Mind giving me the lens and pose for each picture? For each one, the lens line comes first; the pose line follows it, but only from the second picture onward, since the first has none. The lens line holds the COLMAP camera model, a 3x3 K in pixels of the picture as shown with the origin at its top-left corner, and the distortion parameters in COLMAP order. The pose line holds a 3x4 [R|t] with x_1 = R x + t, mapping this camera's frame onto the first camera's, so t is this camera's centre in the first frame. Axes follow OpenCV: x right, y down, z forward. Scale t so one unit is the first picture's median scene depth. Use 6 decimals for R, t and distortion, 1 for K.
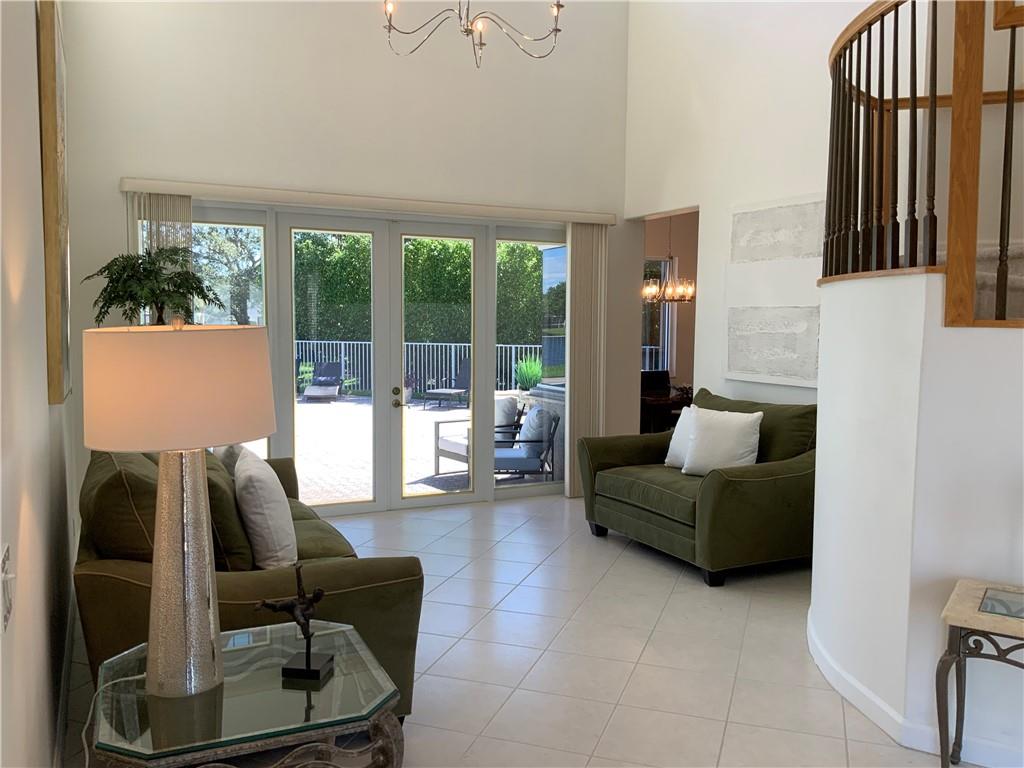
lens RADIAL K [[843.3, 0, 516.2], [0, 843.3, 381.9], [0, 0, 1]] dist [0.041949, -0.049773]
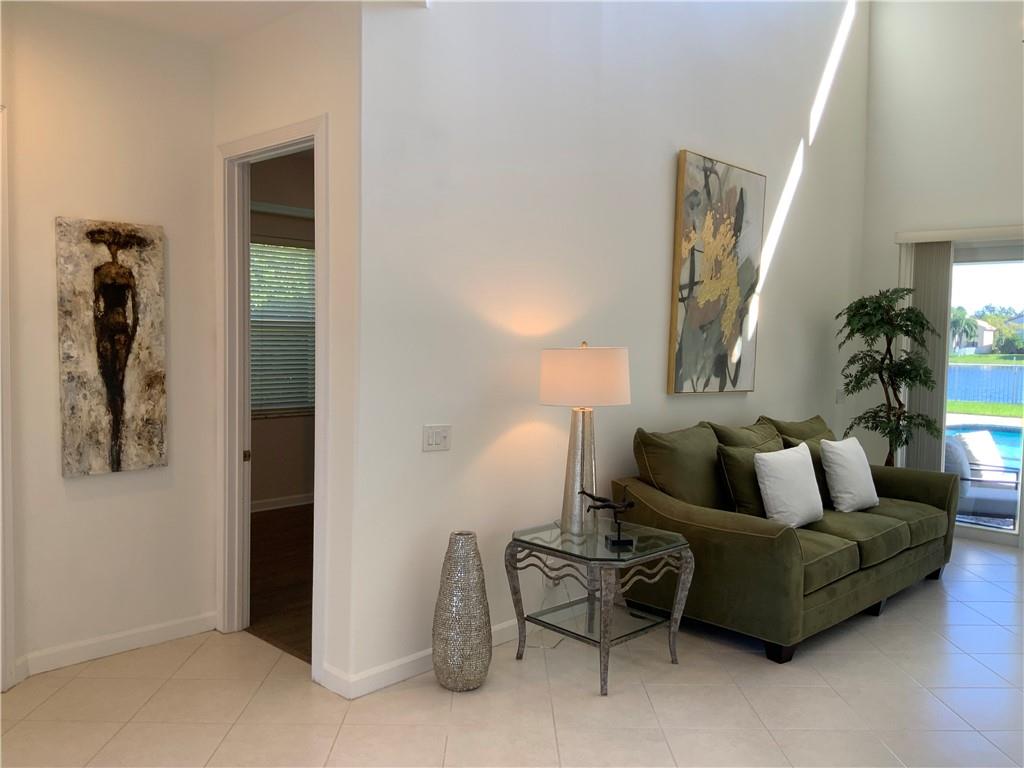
lens RADIAL K [[843.3, 0, 510.4], [0, 843.3, 384.8], [0, 0, 1]] dist [0.041949, -0.049773]
pose [[0.337466, 0.058247, -0.939534, 0.513190], [-0.083913, 0.995972, 0.031606, -0.010582], [0.937590, 0.068173, 0.340995, 0.063098]]
